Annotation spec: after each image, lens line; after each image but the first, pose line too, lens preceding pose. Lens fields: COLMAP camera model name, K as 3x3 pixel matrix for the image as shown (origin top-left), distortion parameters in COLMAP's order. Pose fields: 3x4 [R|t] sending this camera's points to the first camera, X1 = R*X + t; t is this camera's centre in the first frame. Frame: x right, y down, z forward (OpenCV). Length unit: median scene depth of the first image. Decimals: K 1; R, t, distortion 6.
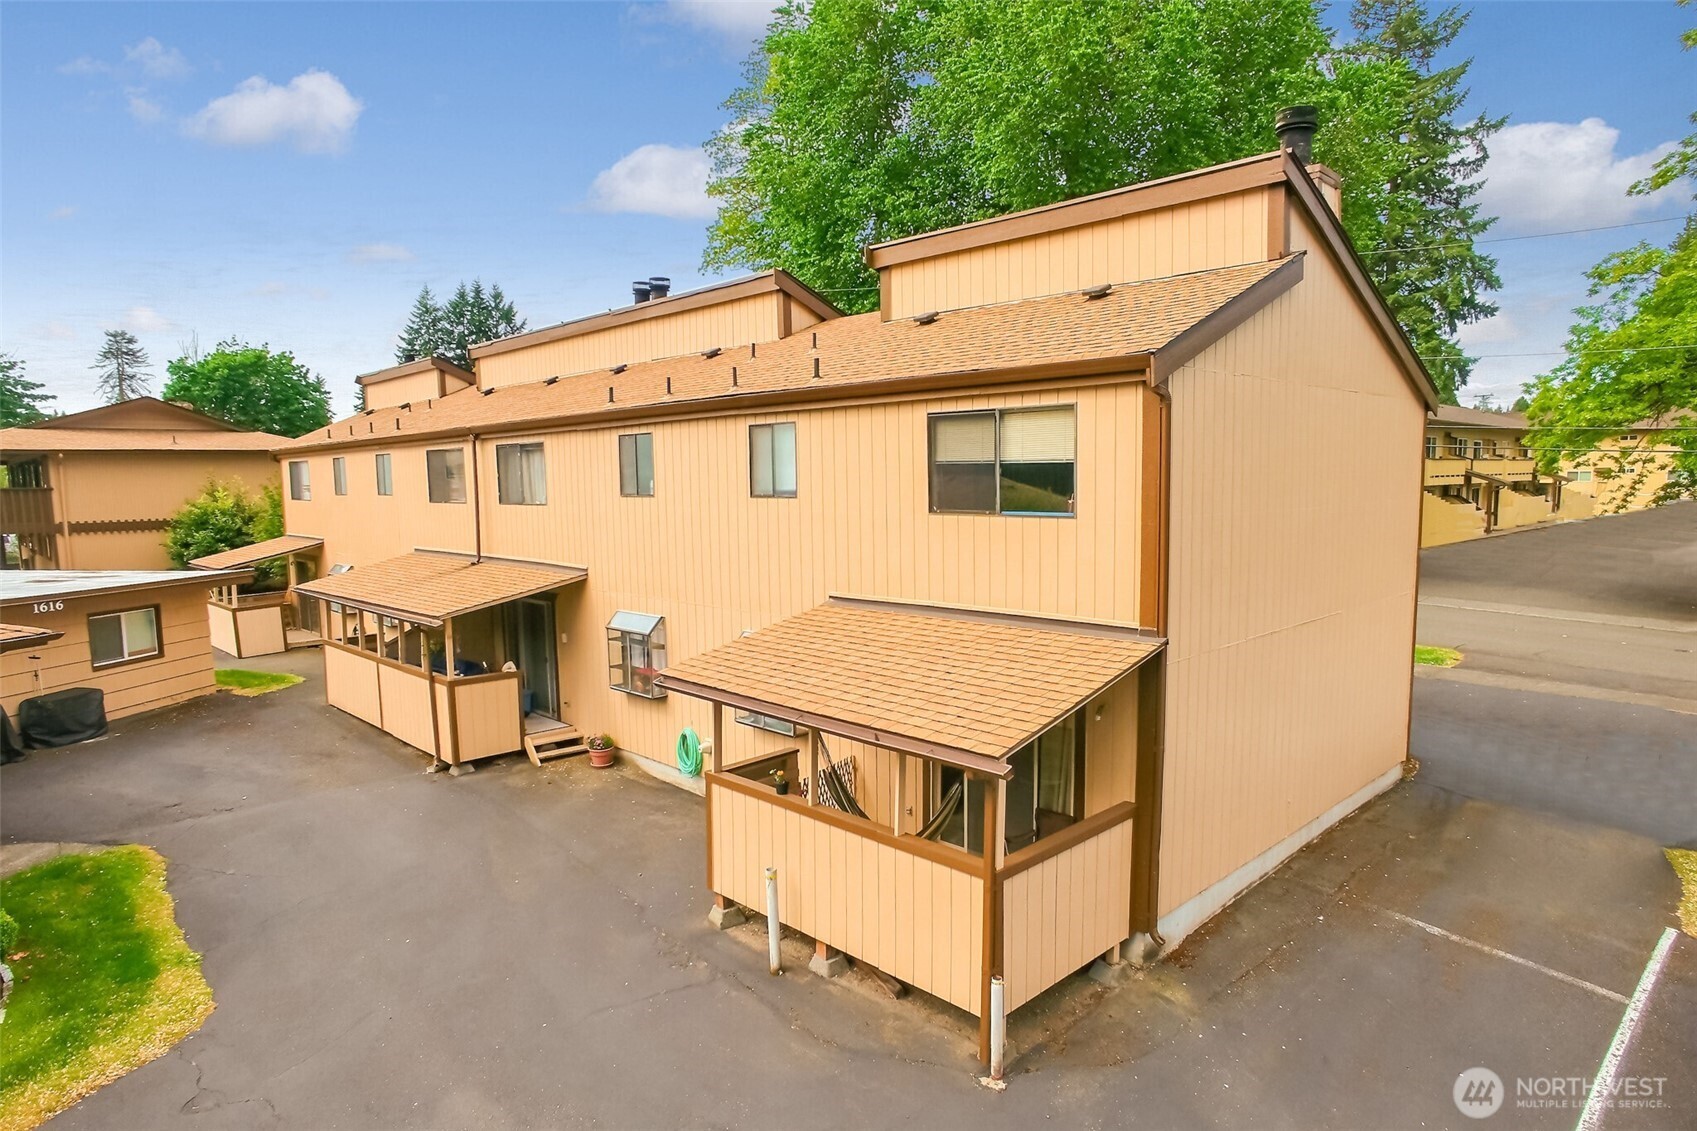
lens RADIAL K [[1005.5, 0, 848.5], [0, 1005.5, 565.5], [0, 0, 1]] dist [-0.102153, 0.072709]
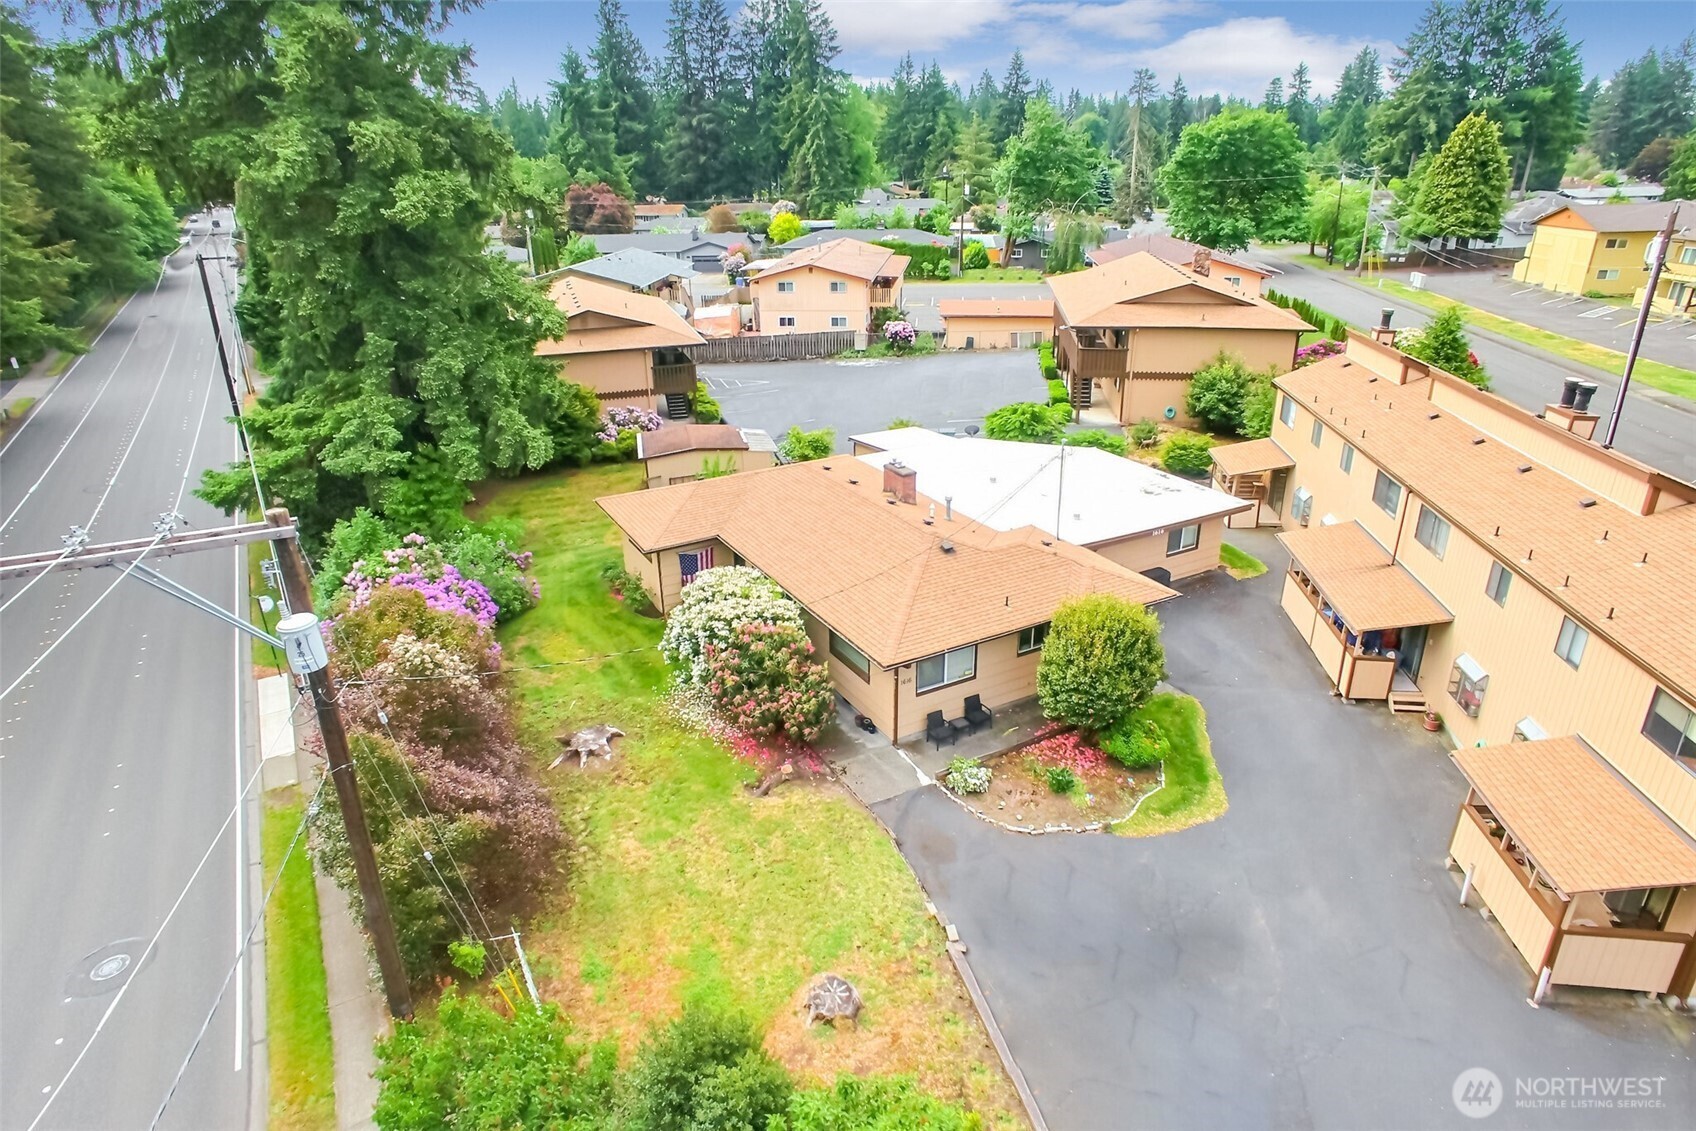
lens RADIAL K [[1004.9, 0, 848.0], [0, 1004.9, 565.5], [0, 0, 1]] dist [-0.102153, 0.072709]
pose [[0.637809, 0.308758, -0.705598, 0.212624], [-0.073735, 0.936399, 0.343102, -0.570442], [0.766657, -0.166806, 0.620010, -0.764671]]
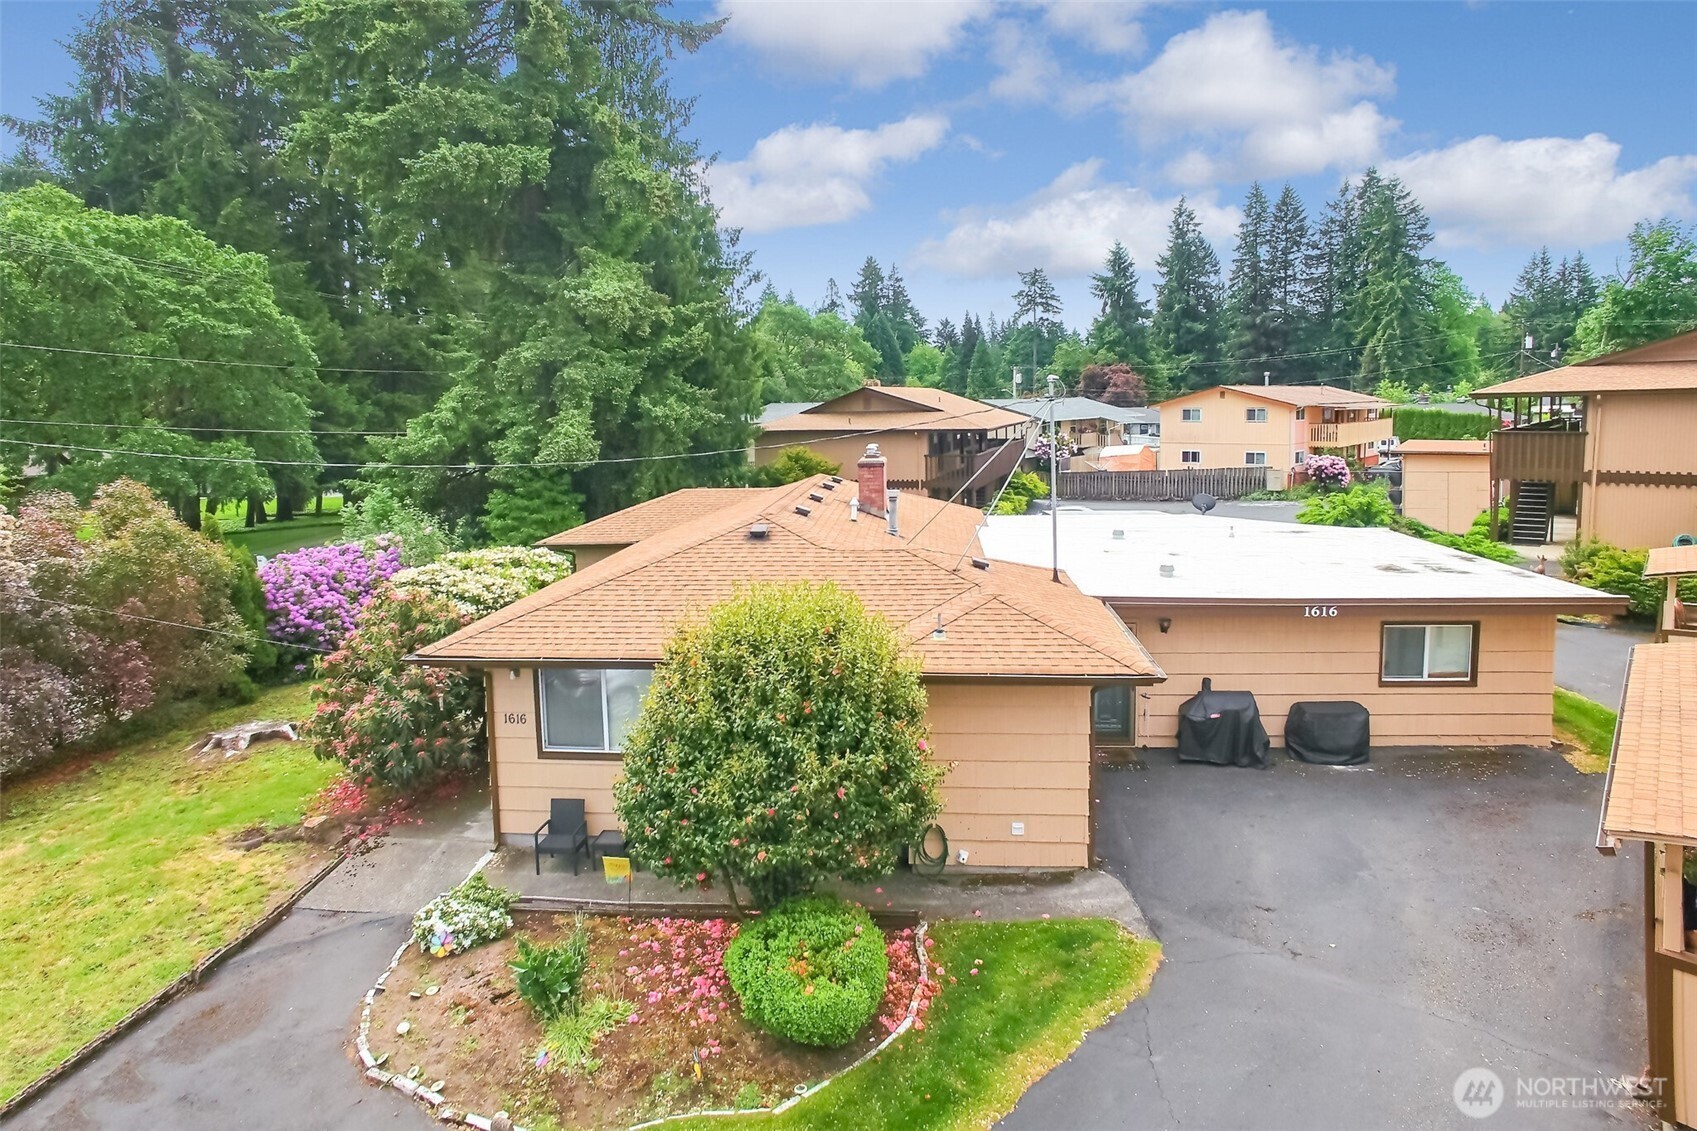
lens RADIAL K [[1002.8, 0, 844.0], [0, 1002.8, 517.1], [0, 0, 1]] dist [-0.097486, 0.072241]
pose [[0.099184, 0.136660, -0.985640, 0.026111], [-0.075043, 0.988731, 0.129537, -0.140589], [0.992235, 0.061117, 0.108322, 0.489475]]
